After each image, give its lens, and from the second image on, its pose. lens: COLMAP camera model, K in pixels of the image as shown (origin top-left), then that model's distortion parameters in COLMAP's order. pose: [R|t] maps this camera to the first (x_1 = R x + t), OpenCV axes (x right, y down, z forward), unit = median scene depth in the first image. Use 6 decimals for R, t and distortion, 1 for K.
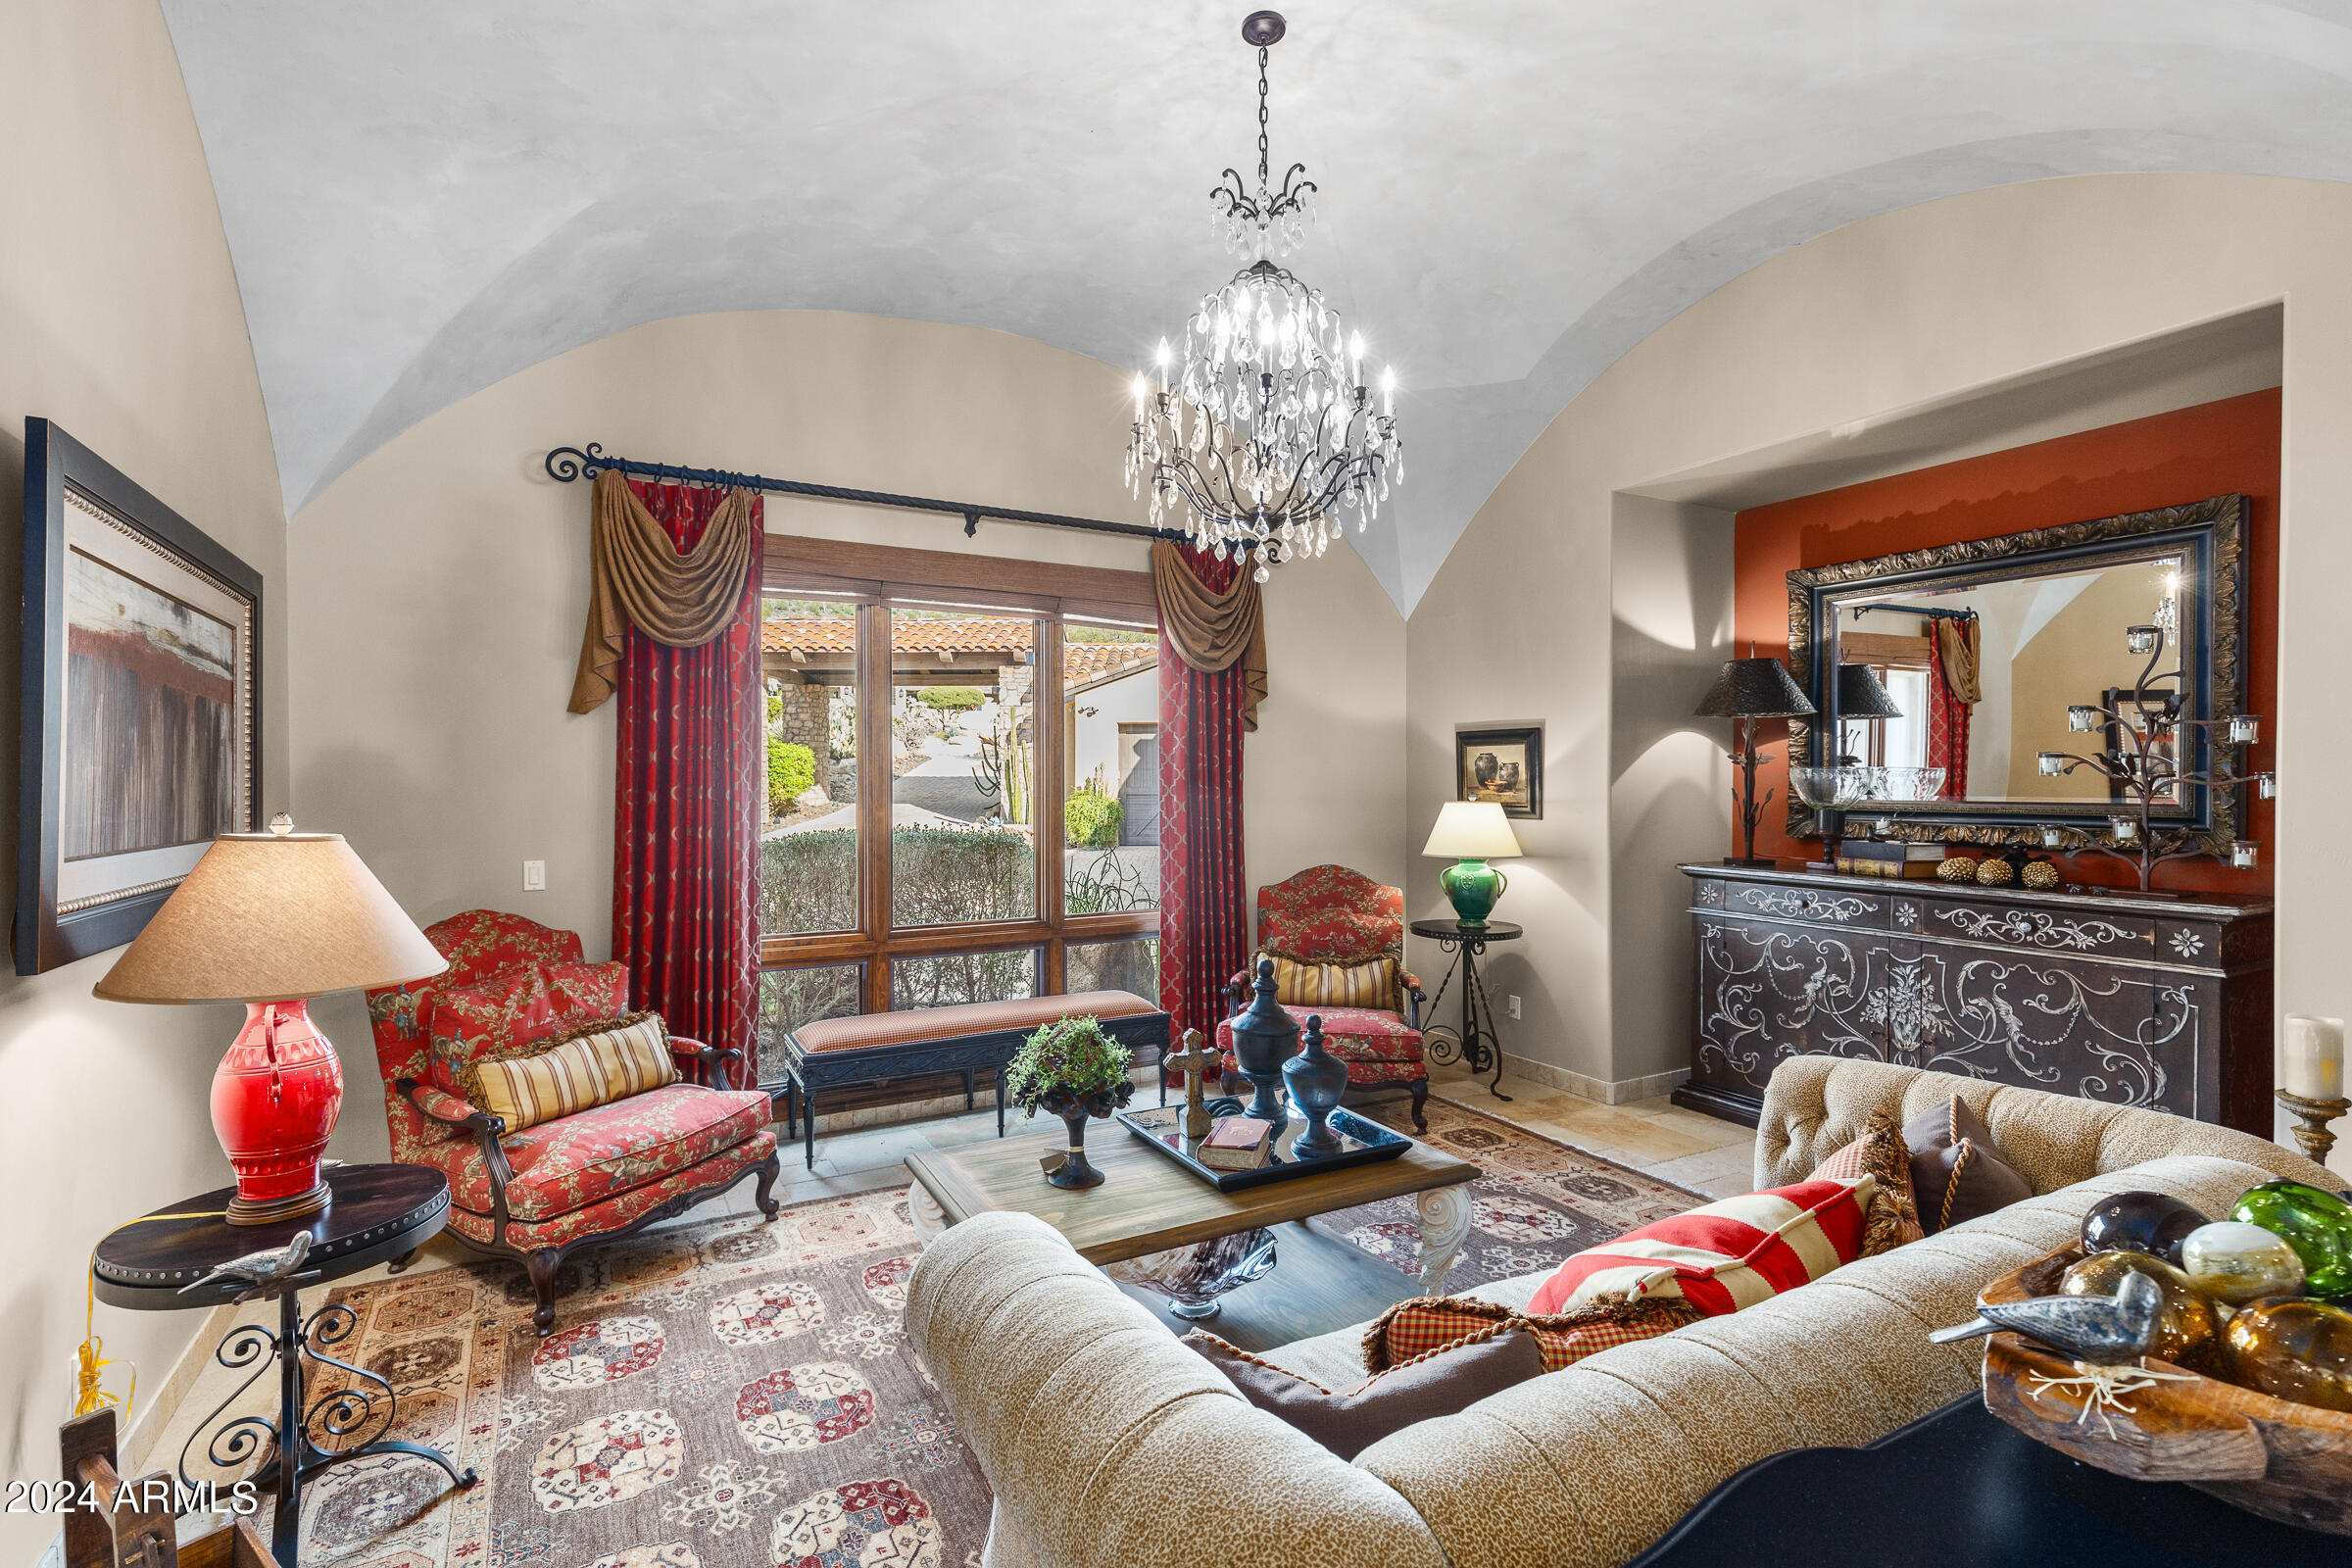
lens RADIAL K [[1068.5, 0, 1171.9], [0, 1068.5, 779.4], [0, 0, 1]] dist [-0.000089, -0.000286]
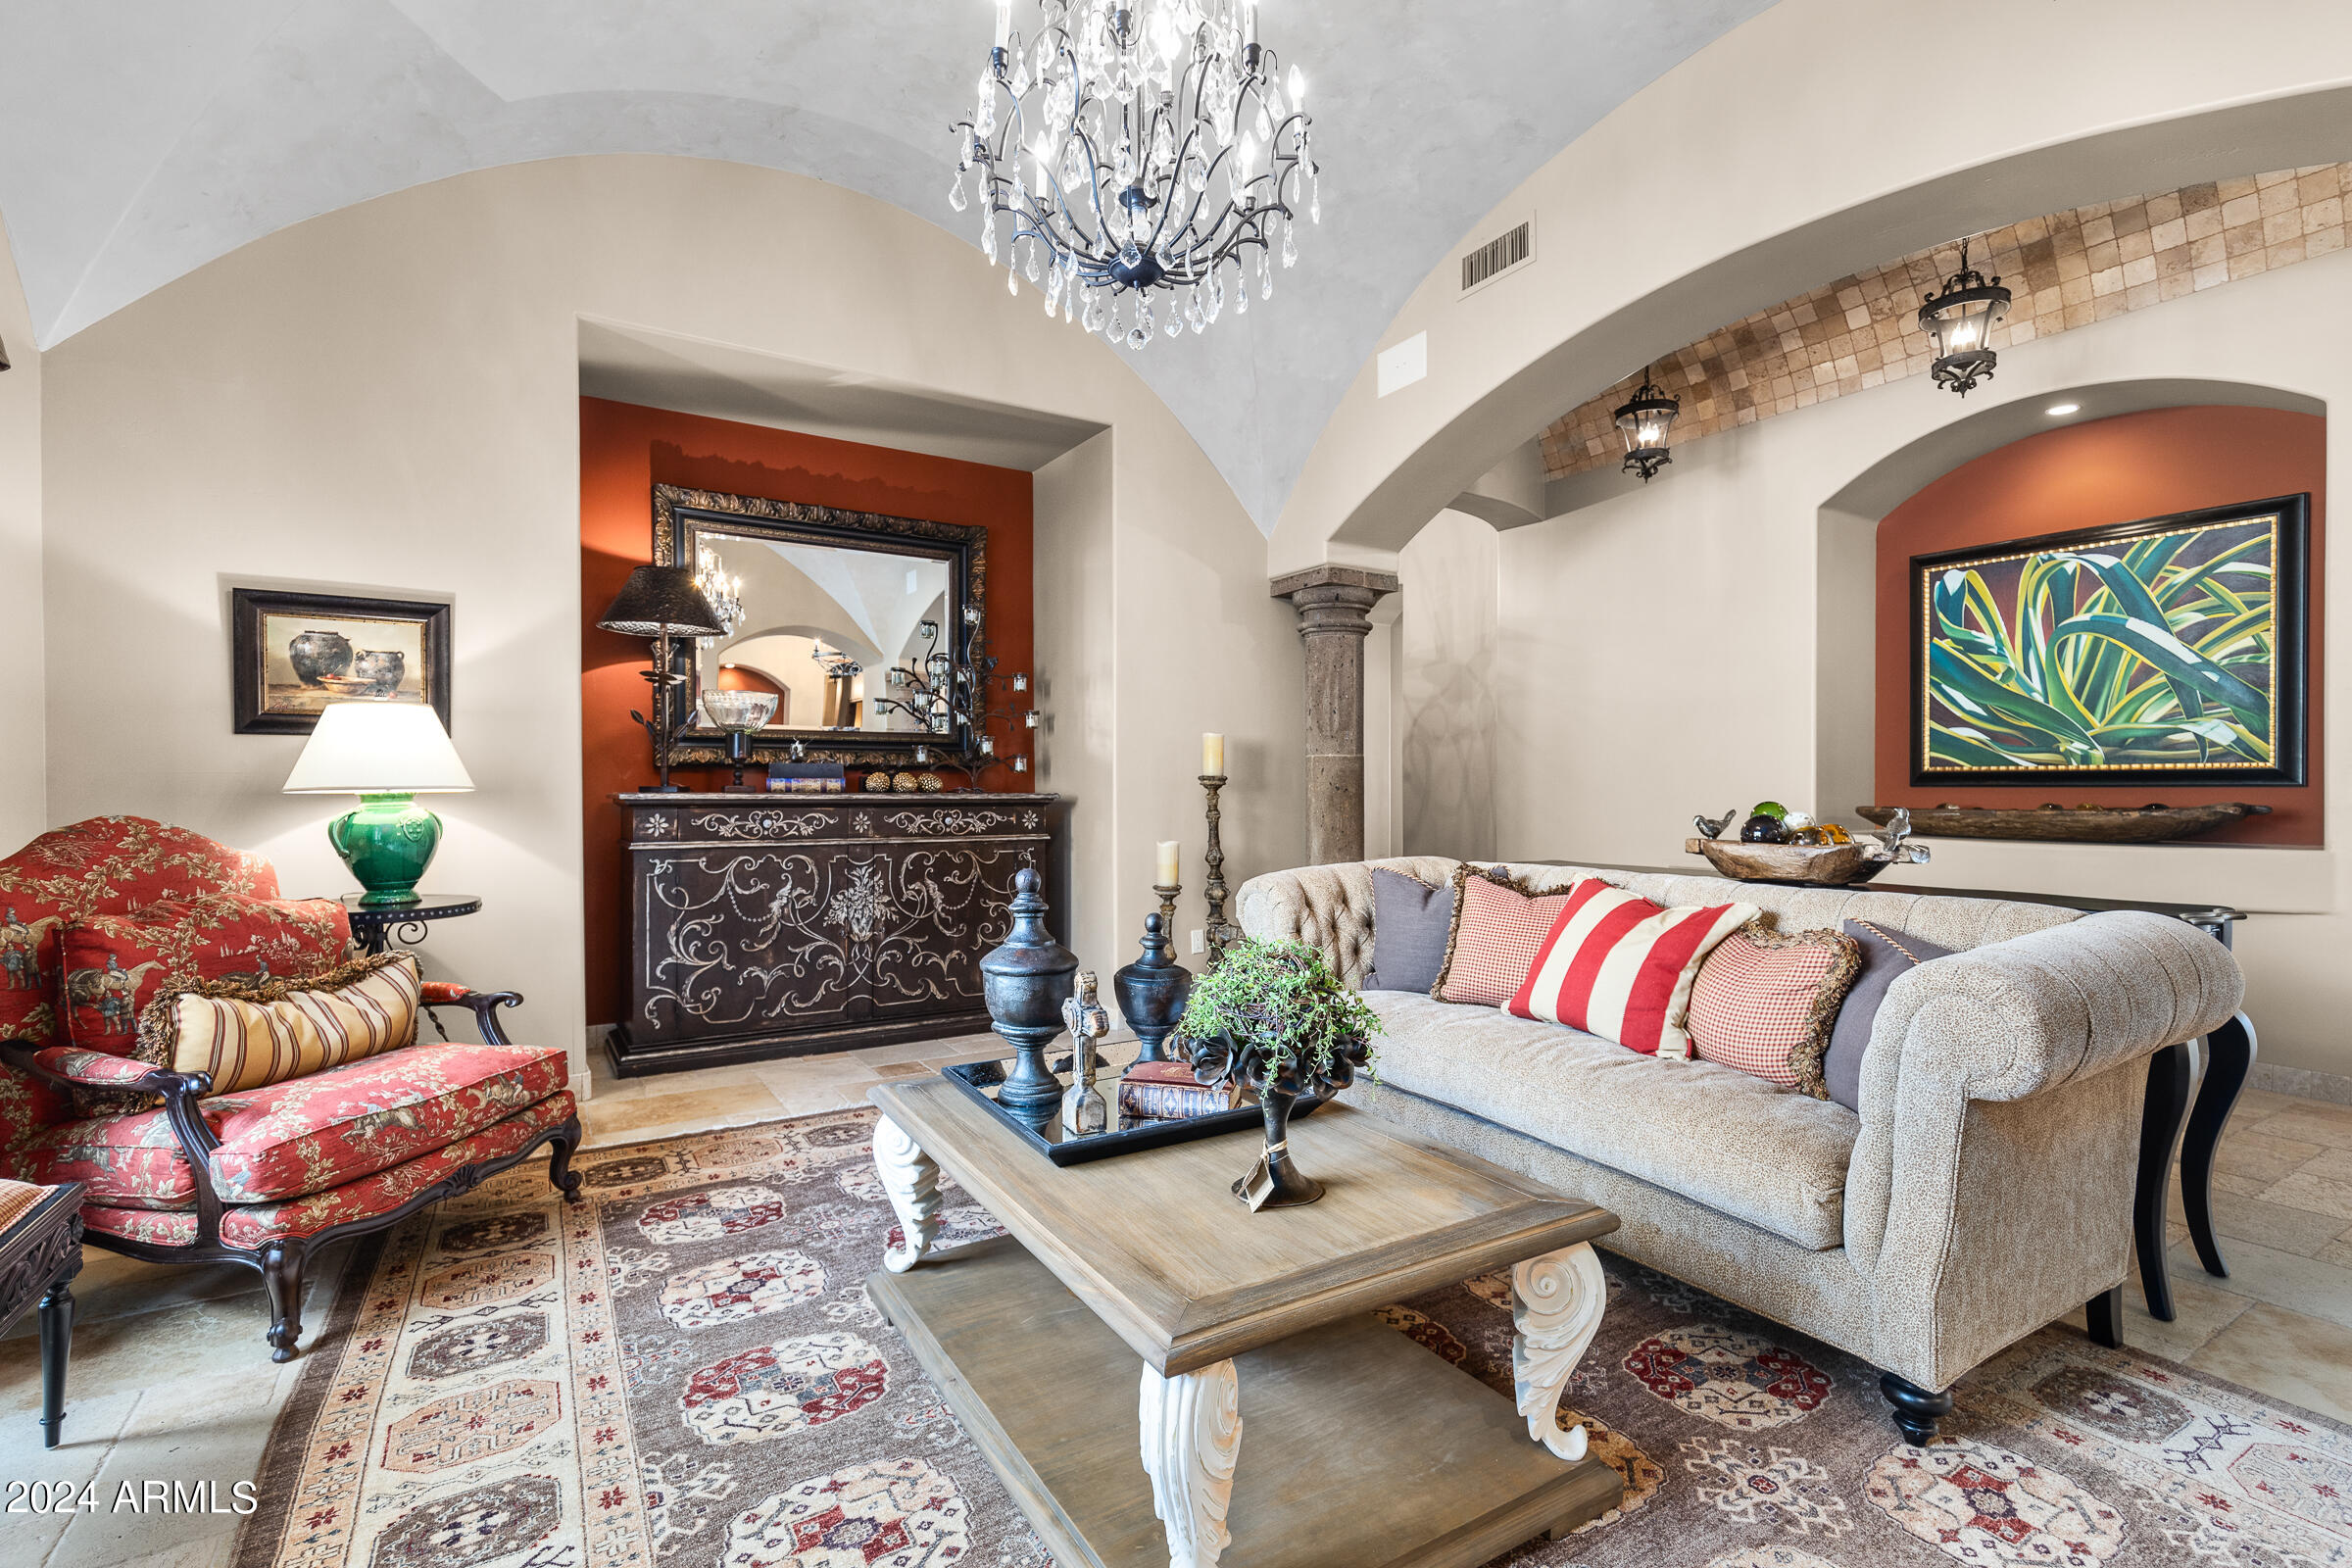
lens RADIAL K [[1068.5, 0, 1177.4], [0, 1068.5, 786.2], [0, 0, 1]] dist [-0.000089, -0.000286]
pose [[-0.049076, 0.000942, 0.998795, -0.447787], [0.000538, 0.999999, -0.000917, 0.085023], [-0.998795, 0.000492, -0.049076, 0.687039]]
